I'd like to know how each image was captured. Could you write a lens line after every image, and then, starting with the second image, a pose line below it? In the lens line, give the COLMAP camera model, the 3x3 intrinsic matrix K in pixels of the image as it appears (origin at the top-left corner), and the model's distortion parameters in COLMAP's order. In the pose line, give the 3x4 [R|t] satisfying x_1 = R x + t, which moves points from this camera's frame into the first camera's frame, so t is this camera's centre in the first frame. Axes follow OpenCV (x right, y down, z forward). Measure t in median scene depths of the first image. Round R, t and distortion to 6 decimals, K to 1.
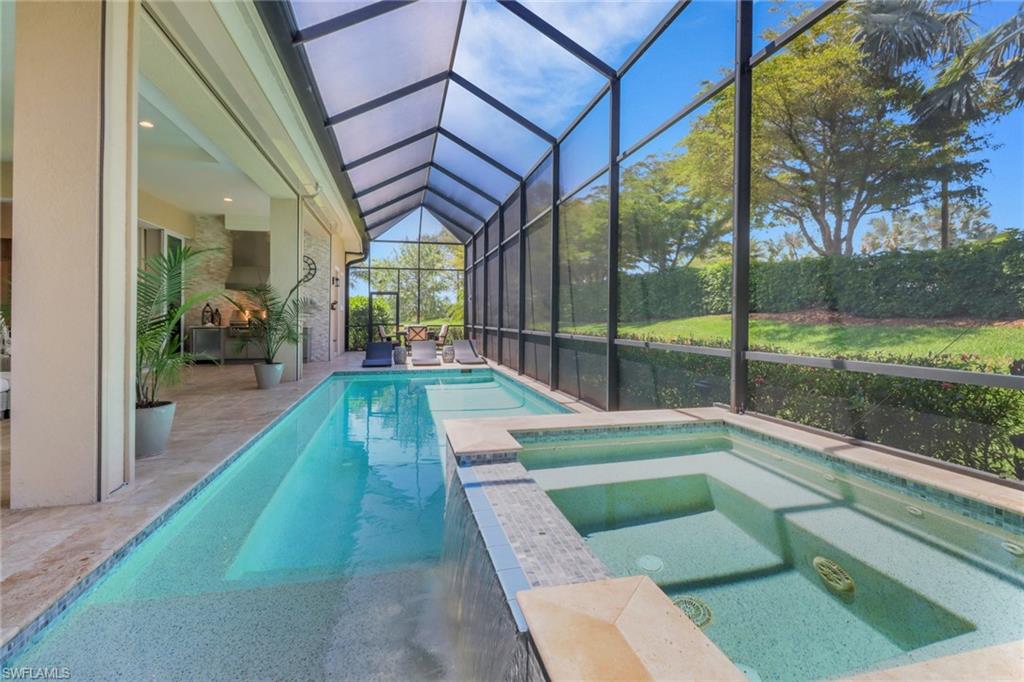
lens RADIAL K [[483.4, 0, 512.2], [0, 483.4, 321.5], [0, 0, 1]] dist [-0.000575, -0.000133]
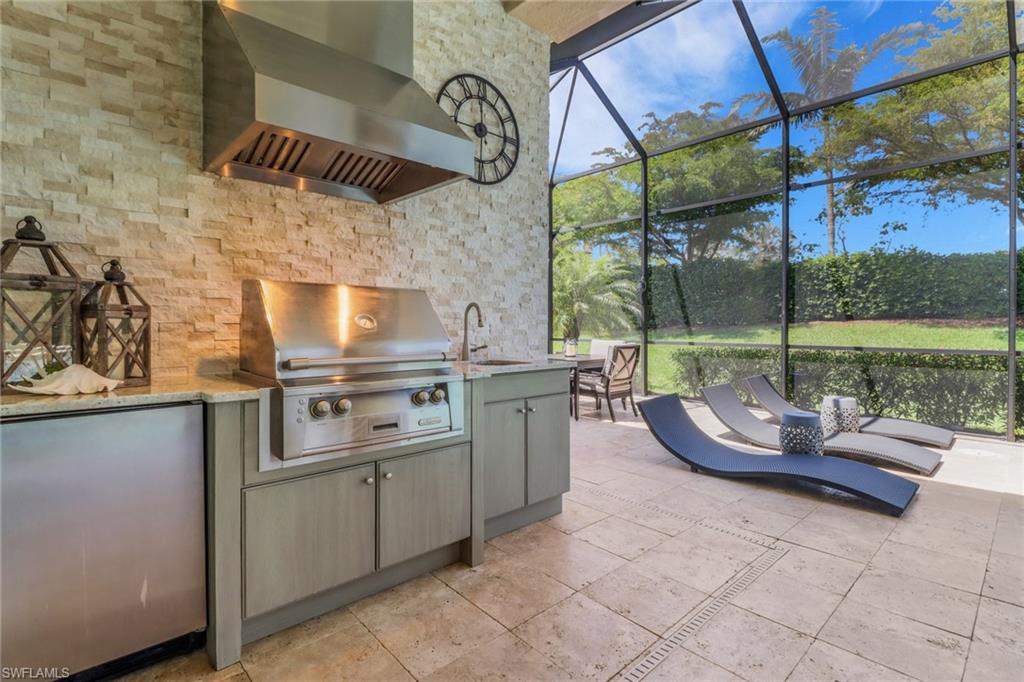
lens RADIAL K [[495.1, 0, 512.7], [0, 495.1, 329.7], [0, 0, 1]] dist [-0.002557, -0.000631]
pose [[0.869034, -0.003218, 0.494742, -0.416136], [0.000544, 0.999984, 0.005549, -0.003633], [-0.494752, -0.004553, 0.869022, 0.578072]]
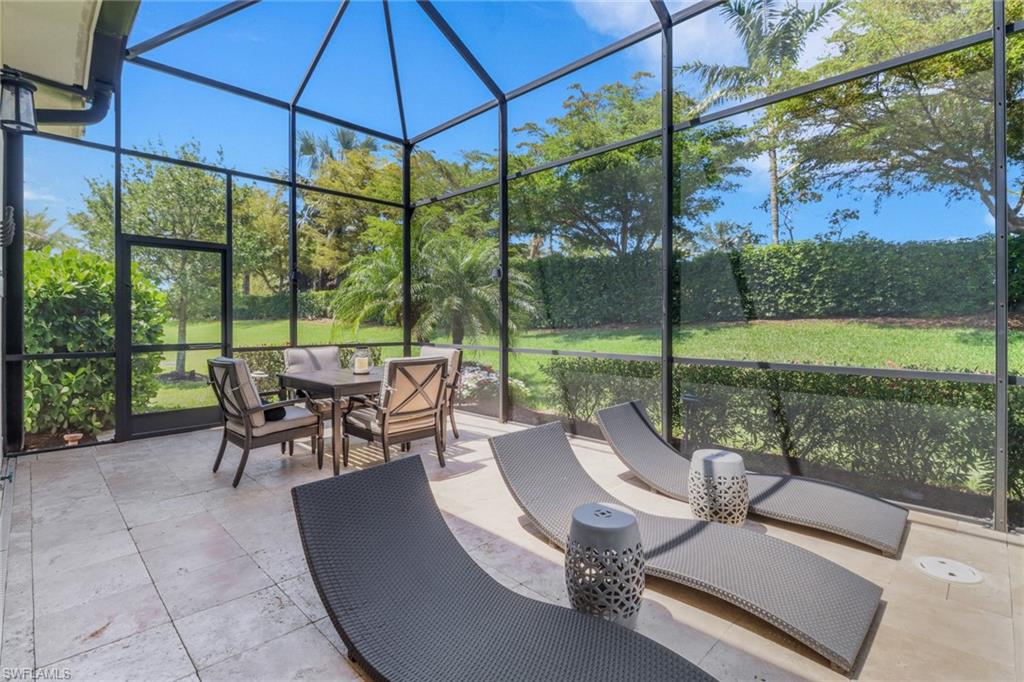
lens RADIAL K [[483.4, 0, 512.2], [0, 483.4, 321.5], [0, 0, 1]] dist [-0.000575, -0.000133]
pose [[0.849458, 0.002383, 0.527651, -0.247510], [-0.000189, 0.999991, -0.004214, -0.007424], [-0.527656, 0.003480, 0.849451, 0.632912]]
